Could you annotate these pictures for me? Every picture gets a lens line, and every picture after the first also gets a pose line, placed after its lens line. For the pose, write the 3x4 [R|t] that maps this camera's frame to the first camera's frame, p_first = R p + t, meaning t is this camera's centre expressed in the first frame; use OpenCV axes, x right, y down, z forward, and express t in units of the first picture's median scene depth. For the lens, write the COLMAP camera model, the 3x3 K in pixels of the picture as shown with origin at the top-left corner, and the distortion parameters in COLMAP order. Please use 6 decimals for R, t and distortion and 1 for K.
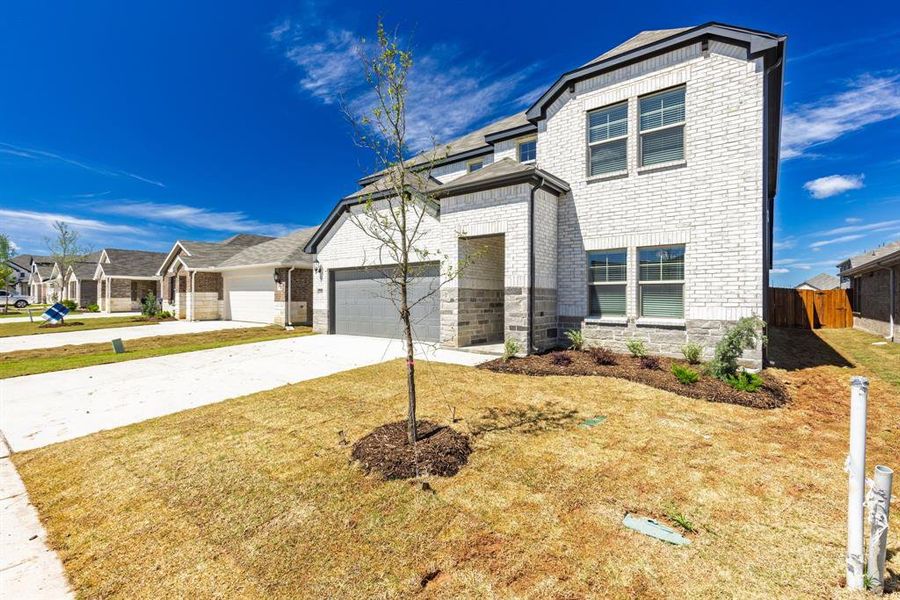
lens RADIAL K [[423.2, 0, 435.5], [0, 423.2, 298.0], [0, 0, 1]] dist [-0.000302, 0.000193]
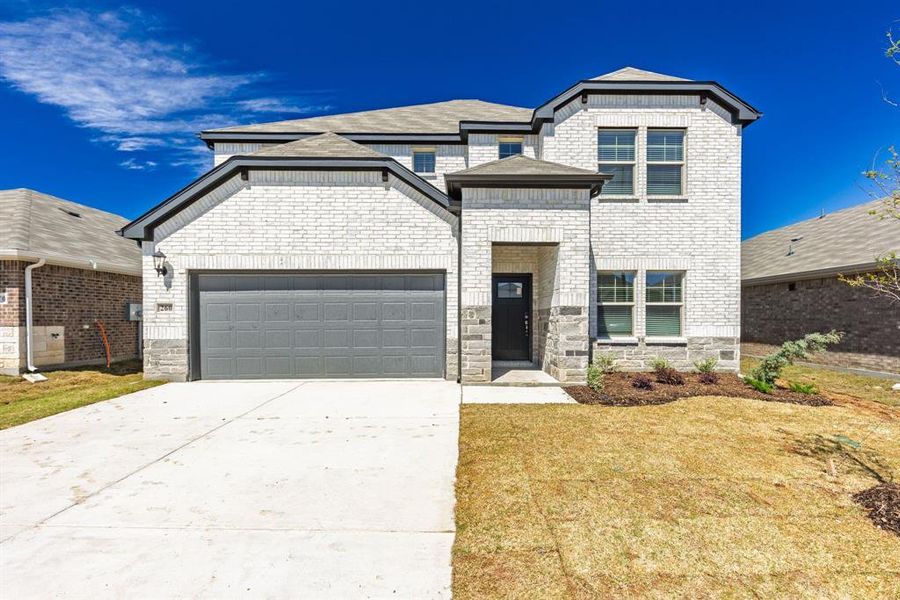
lens RADIAL K [[428.6, 0, 464.7], [0, 428.6, 323.9], [0, 0, 1]] dist [0.000647, -0.000154]
pose [[0.754223, -0.011105, 0.656524, -0.553638], [0.001922, 0.999890, 0.014705, -0.002638], [-0.656615, -0.009829, 0.754162, 0.471877]]
